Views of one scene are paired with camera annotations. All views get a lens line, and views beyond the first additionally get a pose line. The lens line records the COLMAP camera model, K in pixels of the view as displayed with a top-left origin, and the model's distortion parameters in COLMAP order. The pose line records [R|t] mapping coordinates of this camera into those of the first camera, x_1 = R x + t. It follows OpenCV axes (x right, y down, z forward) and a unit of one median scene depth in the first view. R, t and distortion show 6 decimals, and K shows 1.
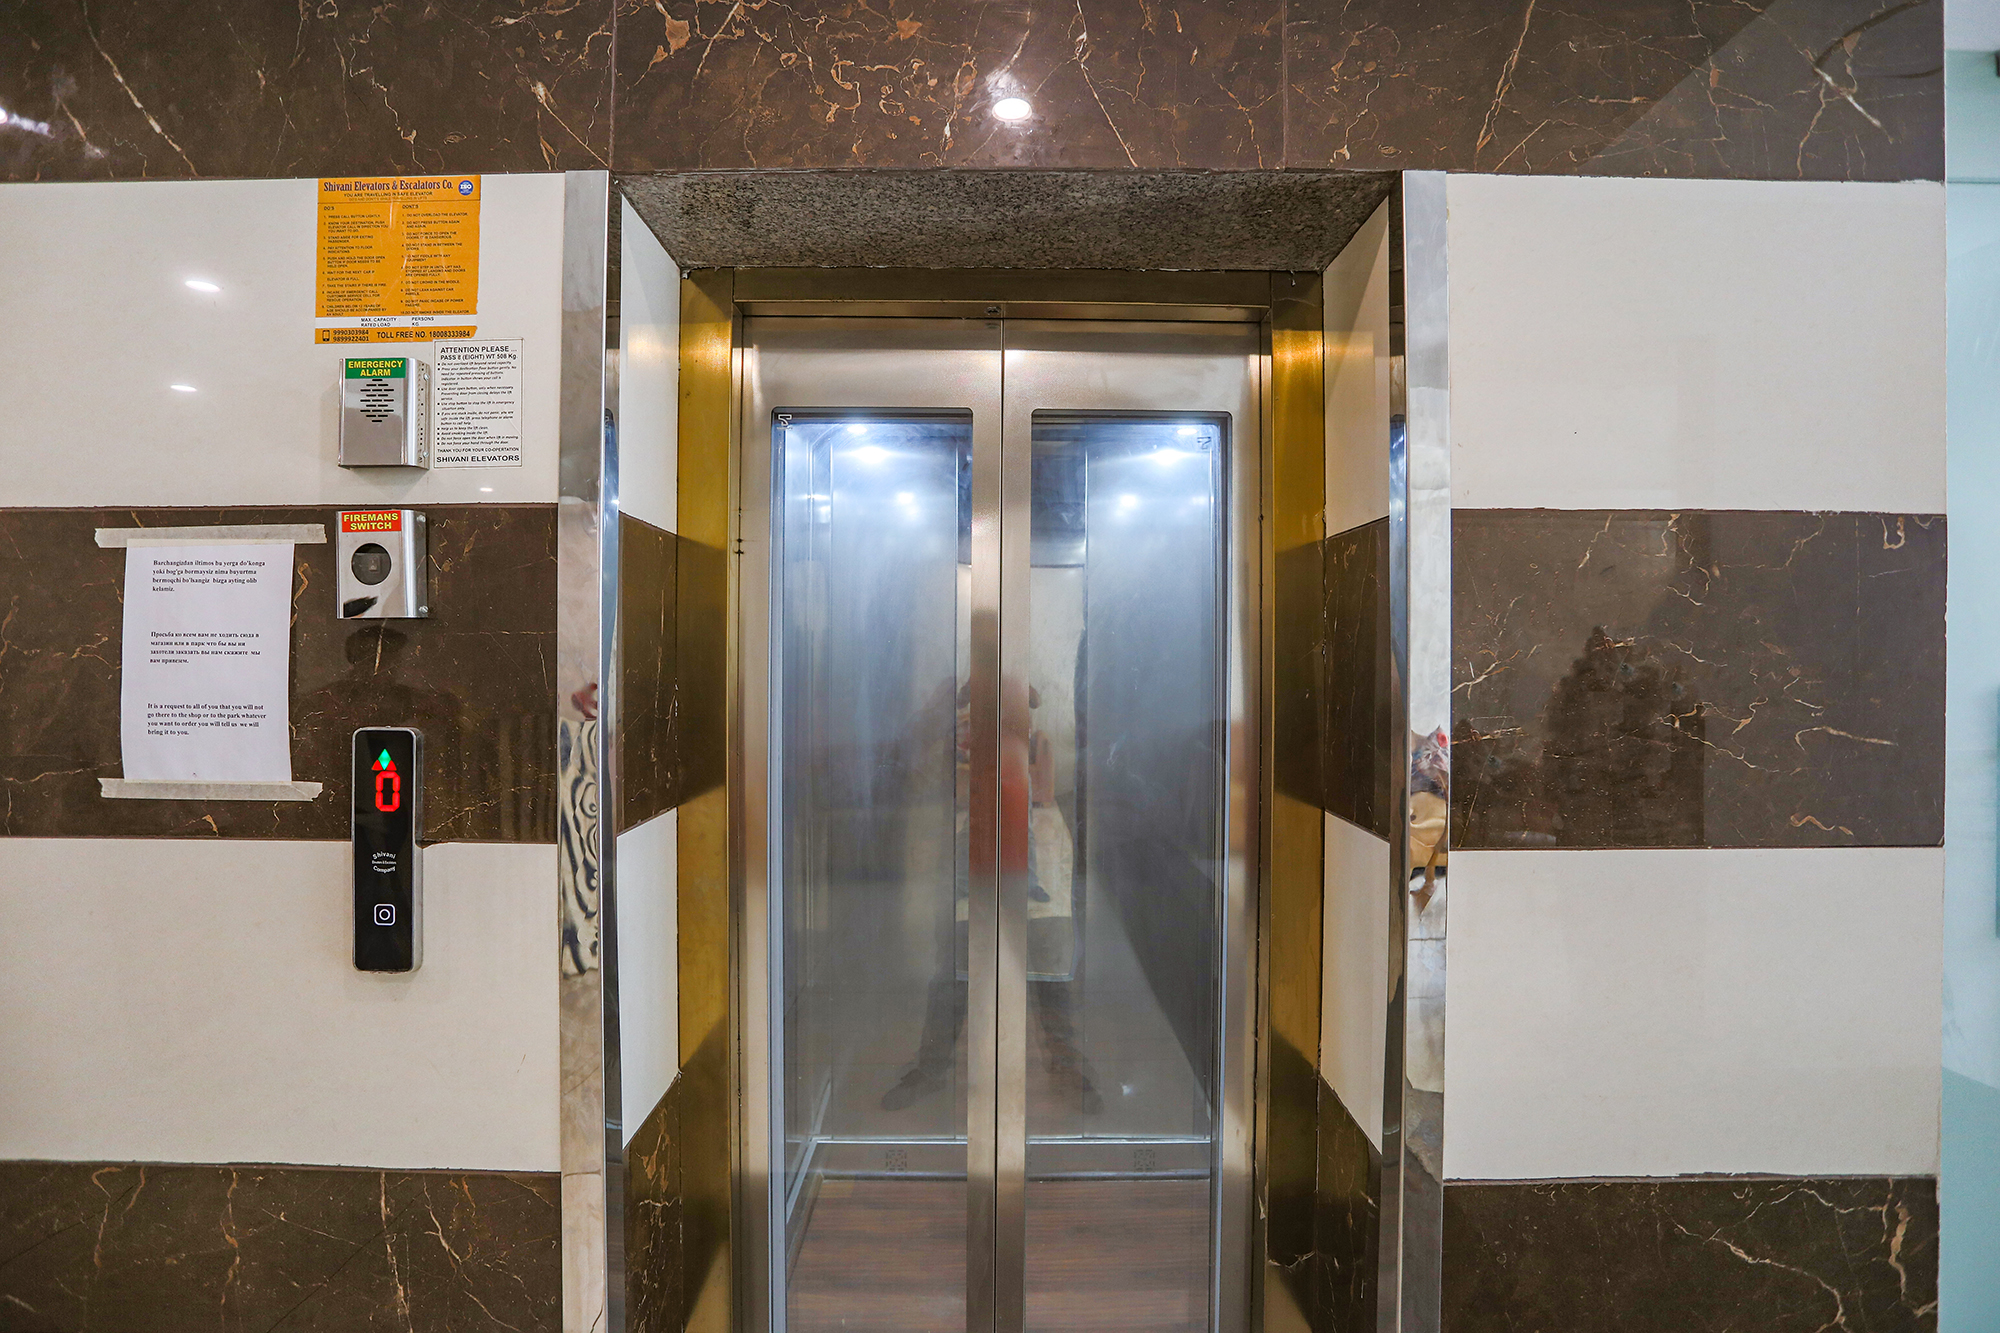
lens RADIAL K [[992.7, 0, 1000.6], [0, 992.7, 654.2], [0, 0, 1]] dist [-0.078948, 0.034736]
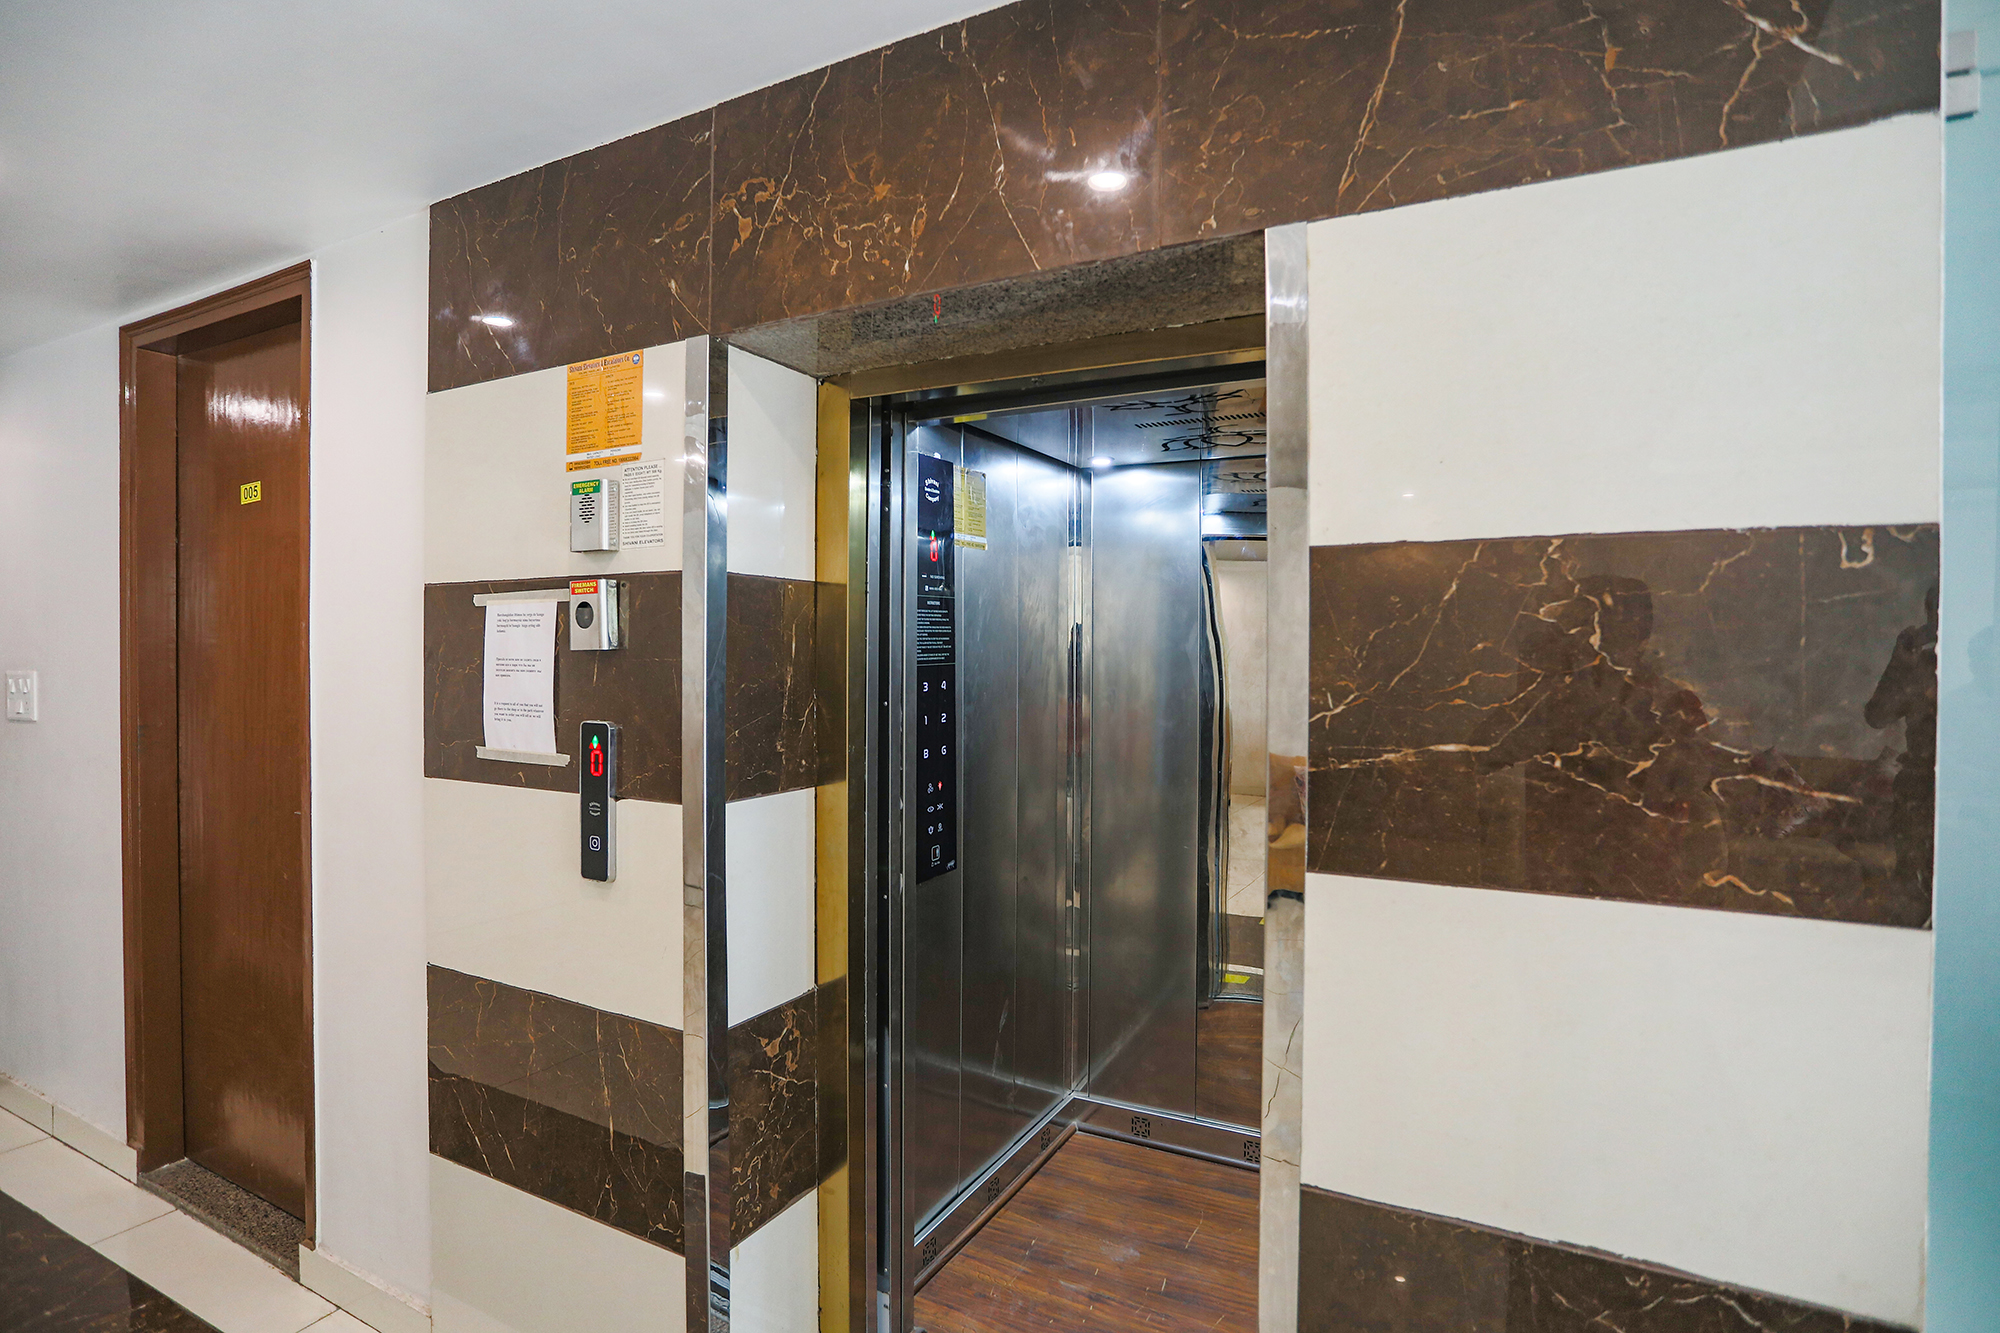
lens RADIAL K [[973.4, 0, 993.6], [0, 973.4, 660.6], [0, 0, 1]] dist [-0.077262, 0.033979]
pose [[0.891570, 0.005099, -0.452854, 0.617292], [-0.001236, 0.999960, 0.008824, -0.034317], [0.452881, -0.007308, 0.891541, -0.072829]]
